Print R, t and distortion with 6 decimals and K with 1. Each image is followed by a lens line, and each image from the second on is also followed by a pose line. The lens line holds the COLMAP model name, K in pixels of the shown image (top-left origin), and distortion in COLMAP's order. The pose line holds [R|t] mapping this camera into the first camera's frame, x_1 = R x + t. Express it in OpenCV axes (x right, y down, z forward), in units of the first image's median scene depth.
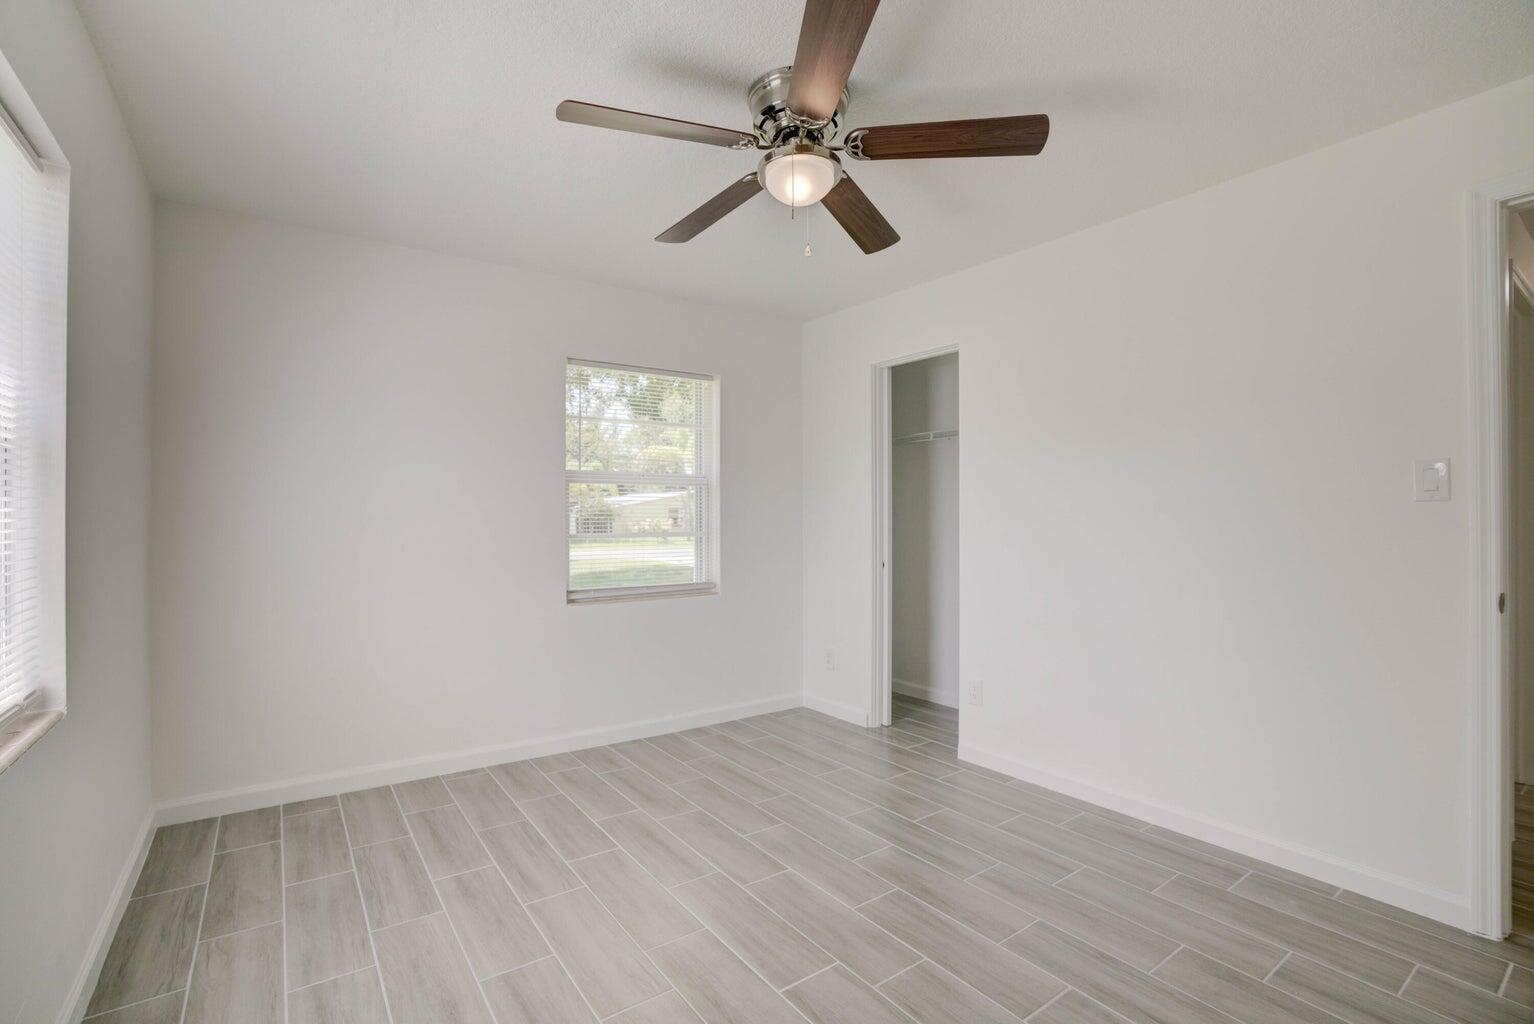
lens RADIAL K [[698.2, 0, 767.0], [0, 698.2, 512.0], [0, 0, 1]] dist [-0.071957, 0.025505]
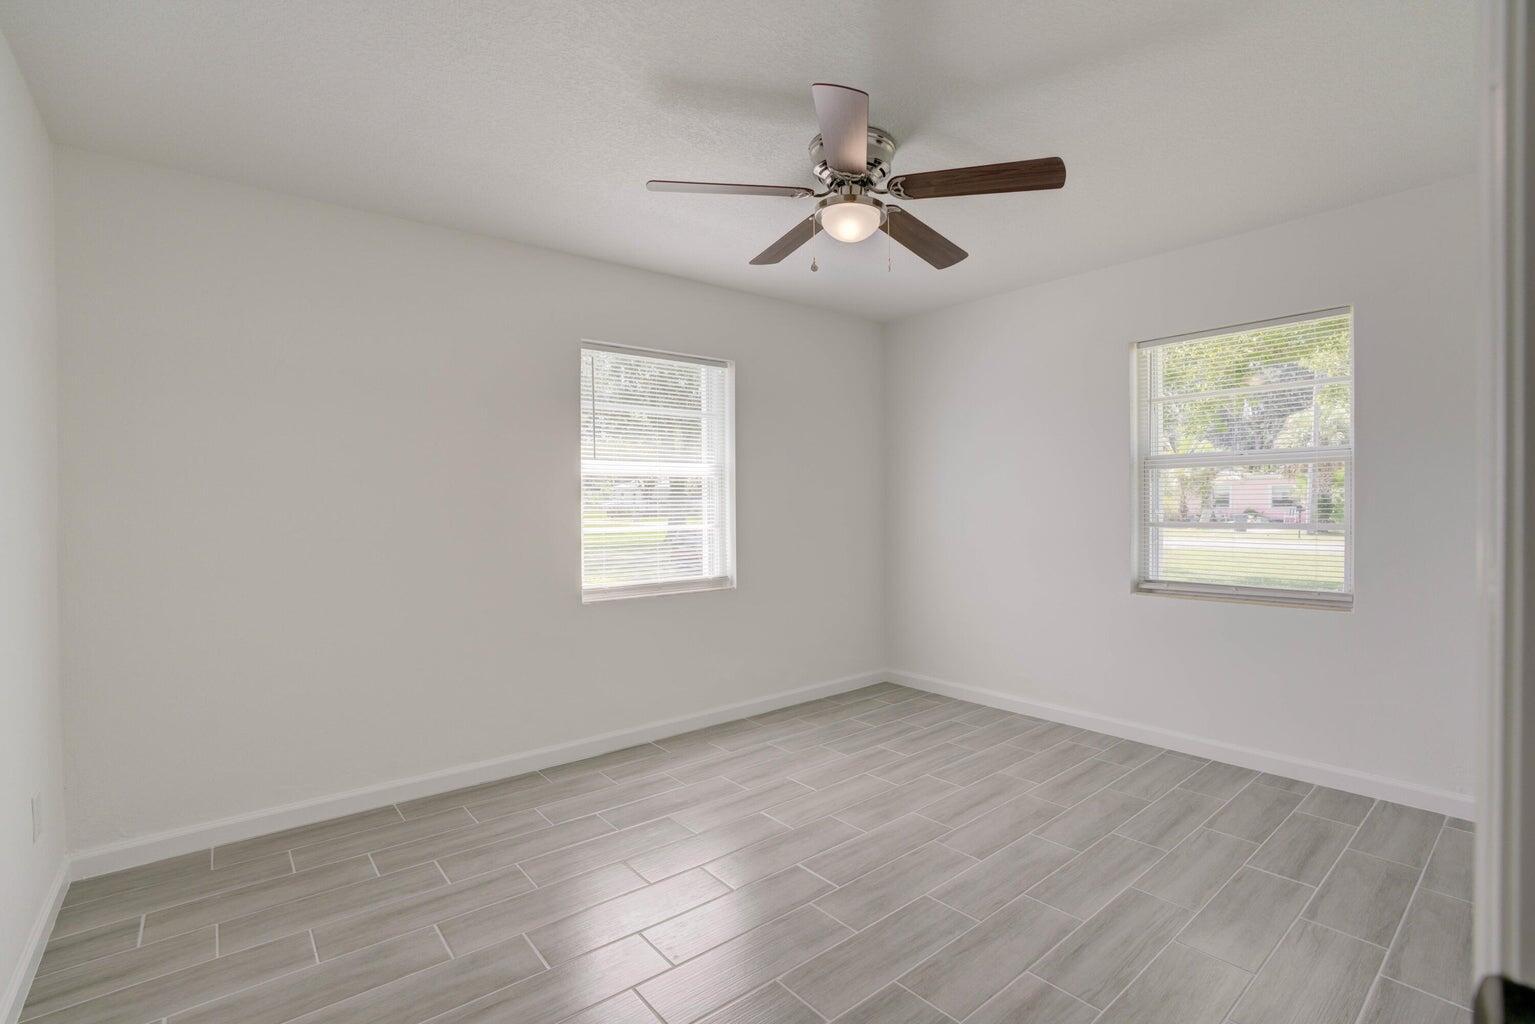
lens RADIAL K [[698.7, 0, 767.5], [0, 698.7, 512.0], [0, 0, 1]] dist [-0.071957, 0.025505]
pose [[0.082059, 0.013911, -0.996530, 0.795189], [0.012215, 0.999813, 0.014963, -0.002846], [0.996553, -0.013401, 0.081874, 0.495338]]
